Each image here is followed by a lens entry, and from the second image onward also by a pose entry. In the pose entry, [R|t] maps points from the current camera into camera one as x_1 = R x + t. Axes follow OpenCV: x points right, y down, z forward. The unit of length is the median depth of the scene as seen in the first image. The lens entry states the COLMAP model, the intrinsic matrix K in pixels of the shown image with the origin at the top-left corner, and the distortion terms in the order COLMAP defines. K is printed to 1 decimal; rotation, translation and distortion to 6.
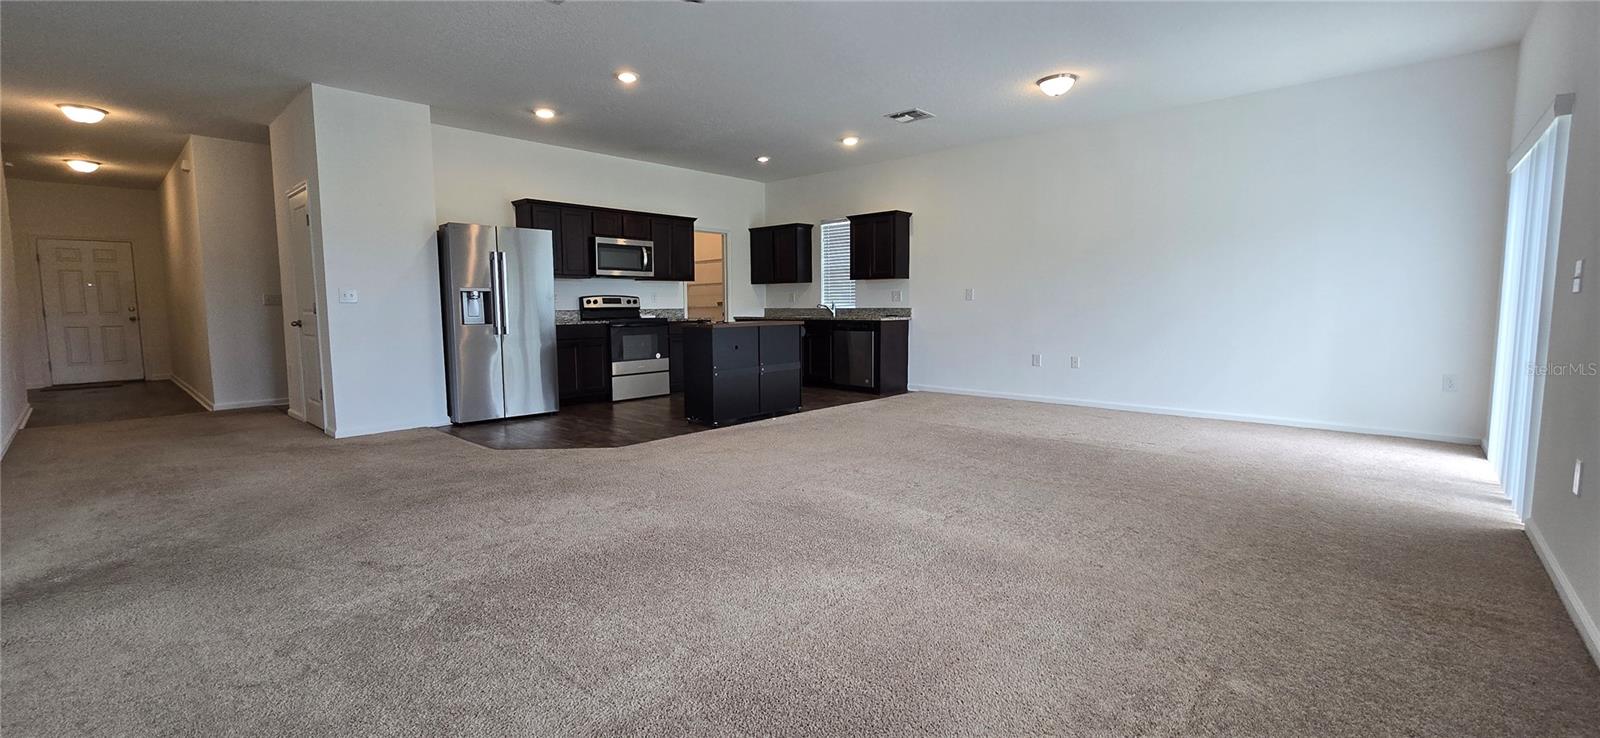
lens RADIAL K [[652.1, 0, 797.3], [0, 652.1, 360.3], [0, 0, 1]] dist [0.000118, -0.000710]
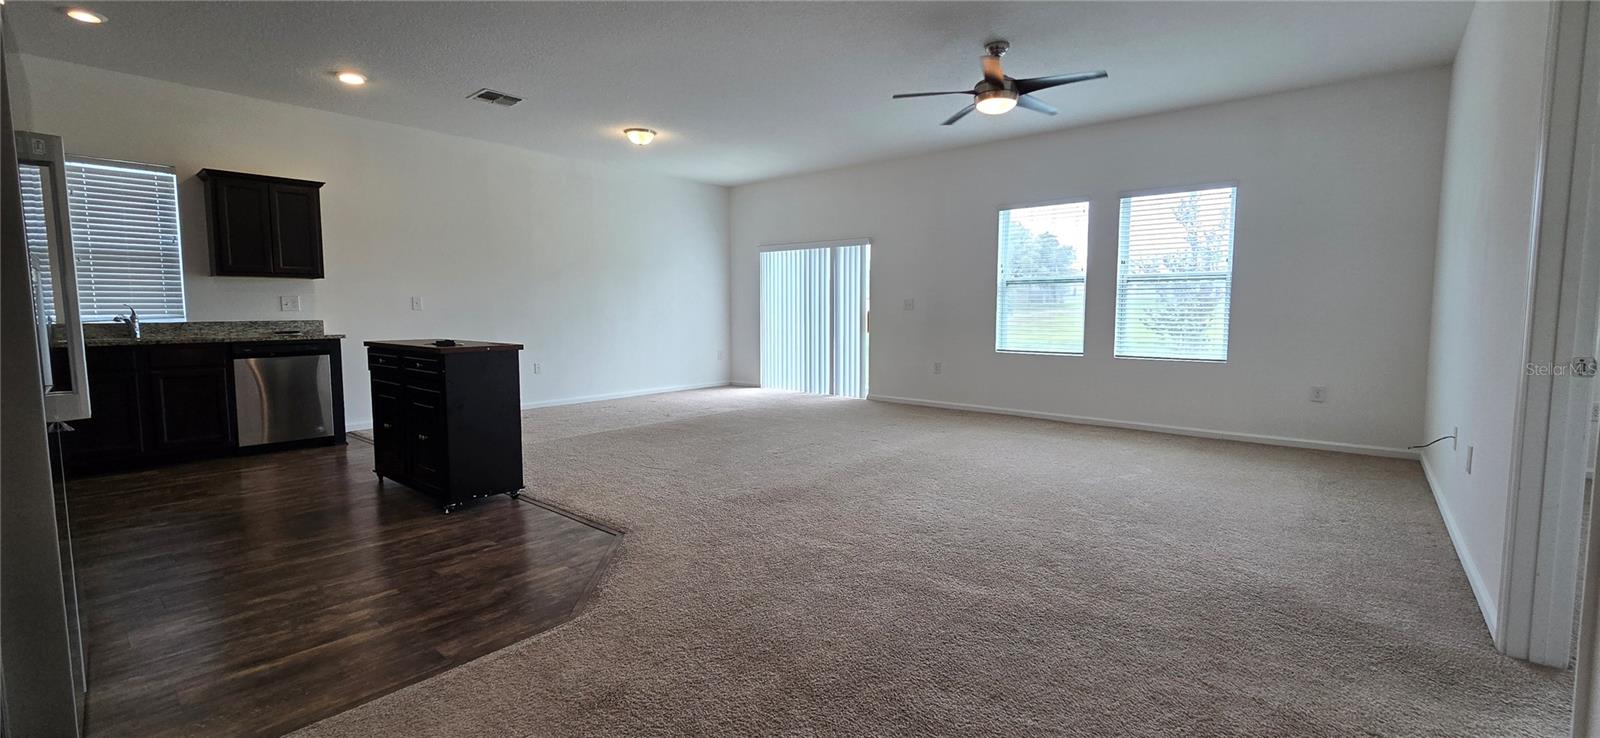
lens RADIAL K [[652.1, 0, 797.3], [0, 652.1, 360.3], [0, 0, 1]] dist [0.000118, -0.000710]
pose [[-0.036798, -0.068761, 0.996954, -0.562003], [0.088319, 0.993502, 0.071783, -0.042061], [-0.995412, 0.090691, -0.030486, 0.506498]]
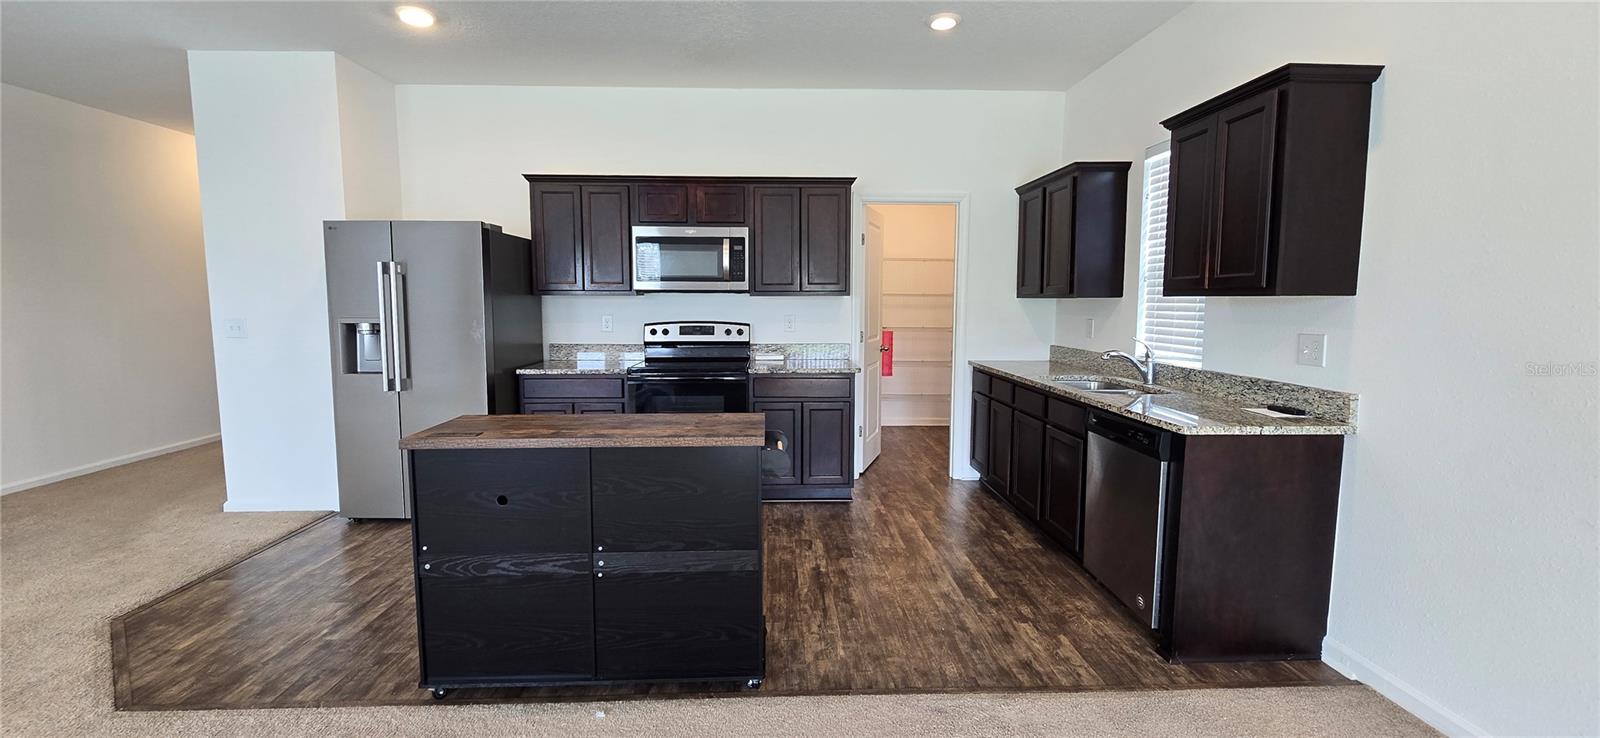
lens RADIAL K [[652.1, 0, 797.3], [0, 652.1, 360.3], [0, 0, 1]] dist [0.000118, -0.000710]
pose [[0.704148, 0.075582, -0.706019, 0.203984], [-0.068159, 0.996922, 0.038746, -0.089858], [0.706774, 0.020839, 0.707132, 0.614935]]
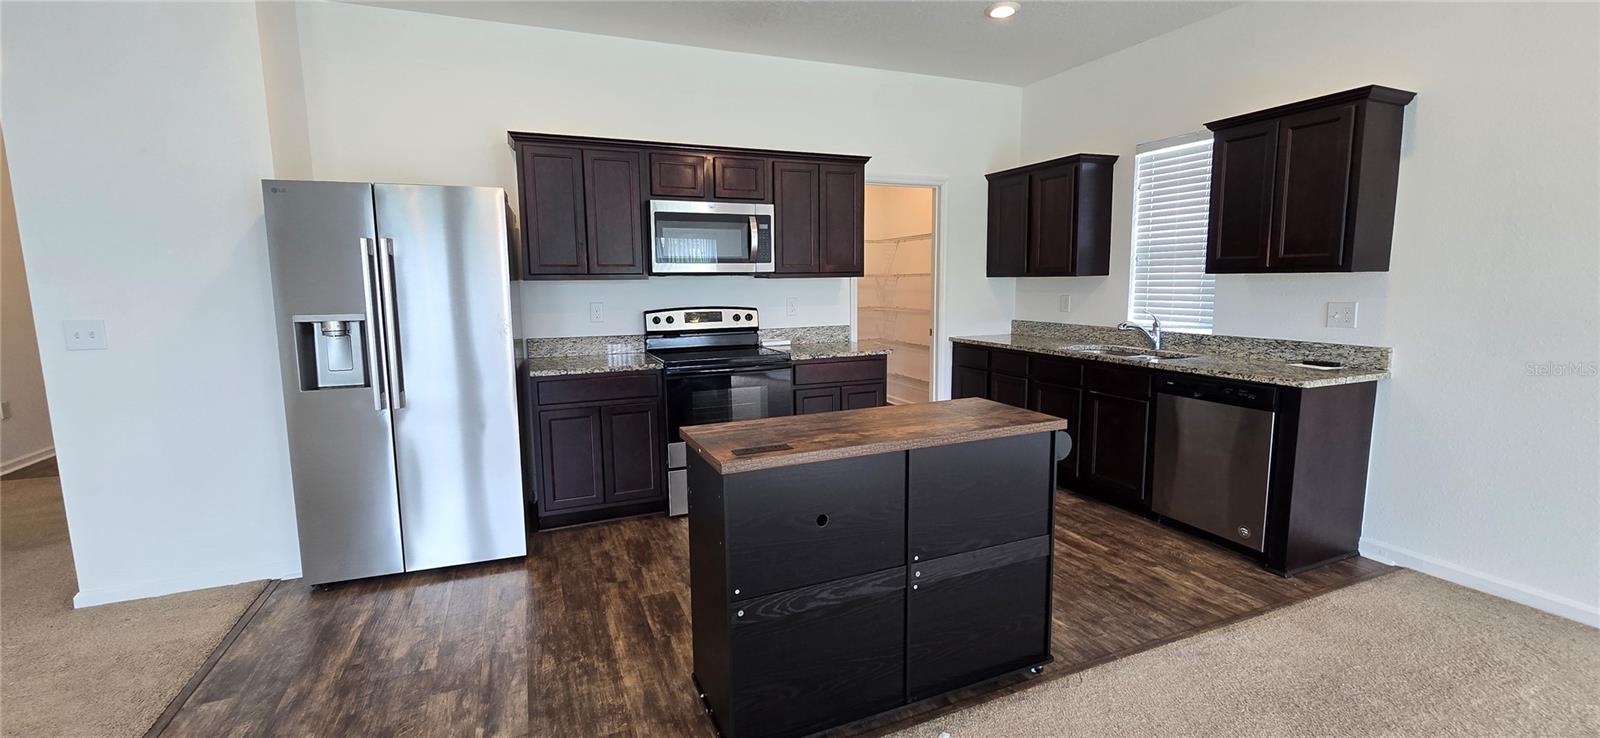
lens RADIAL K [[652.1, 0, 797.3], [0, 652.1, 360.3], [0, 0, 1]] dist [0.000118, -0.000710]
pose [[0.908787, 0.048692, -0.414410, 0.018178], [-0.031383, 0.998331, 0.048479, -0.080701], [0.416079, -0.031052, 0.908798, 0.510723]]
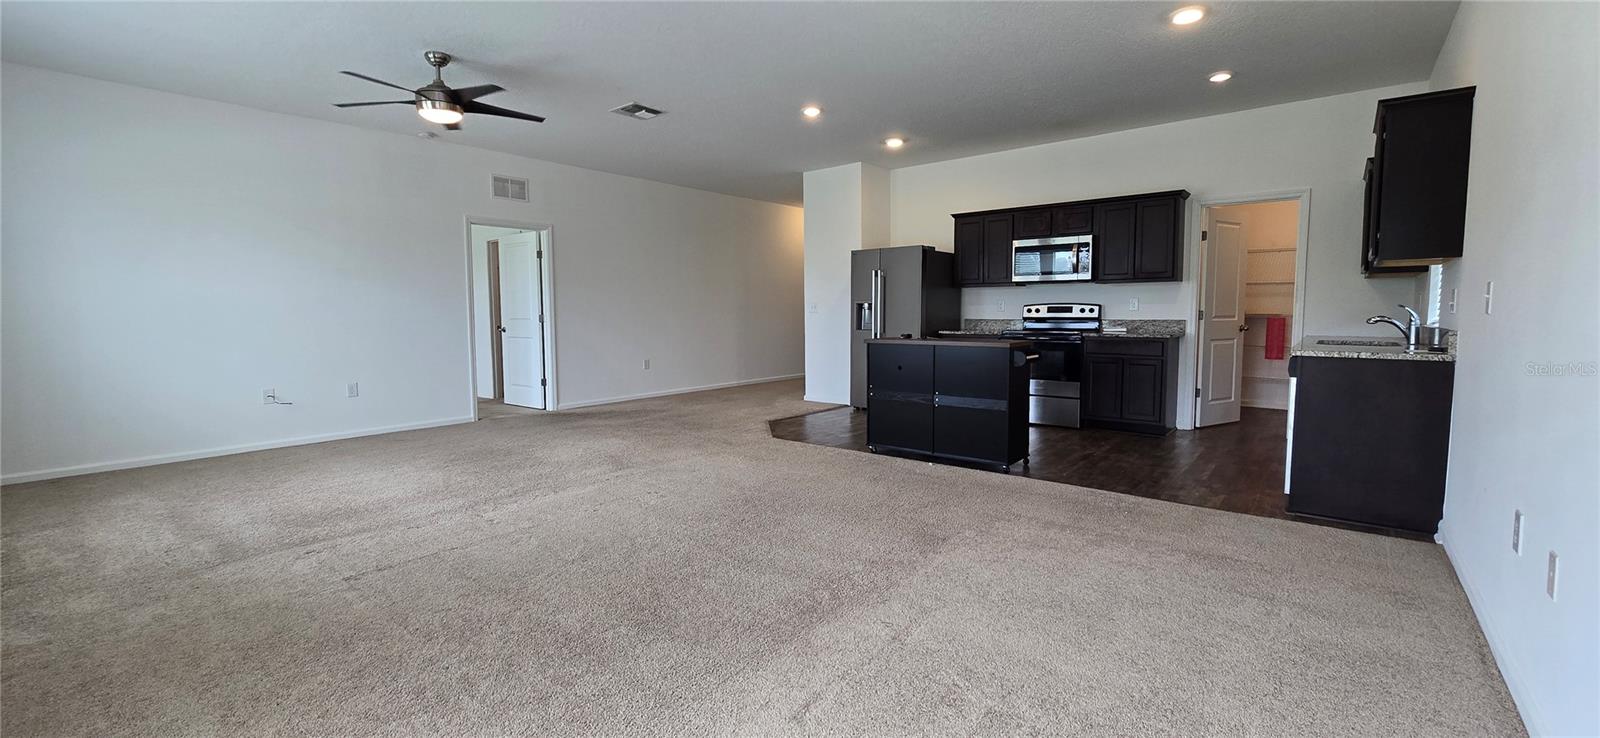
lens RADIAL K [[652.1, 0, 797.3], [0, 652.1, 360.3], [0, 0, 1]] dist [0.000118, -0.000710]
pose [[0.051206, 0.082869, -0.995244, 0.543197], [-0.080580, 0.993645, 0.078590, -0.061815], [0.995432, 0.076172, 0.057558, 0.587322]]
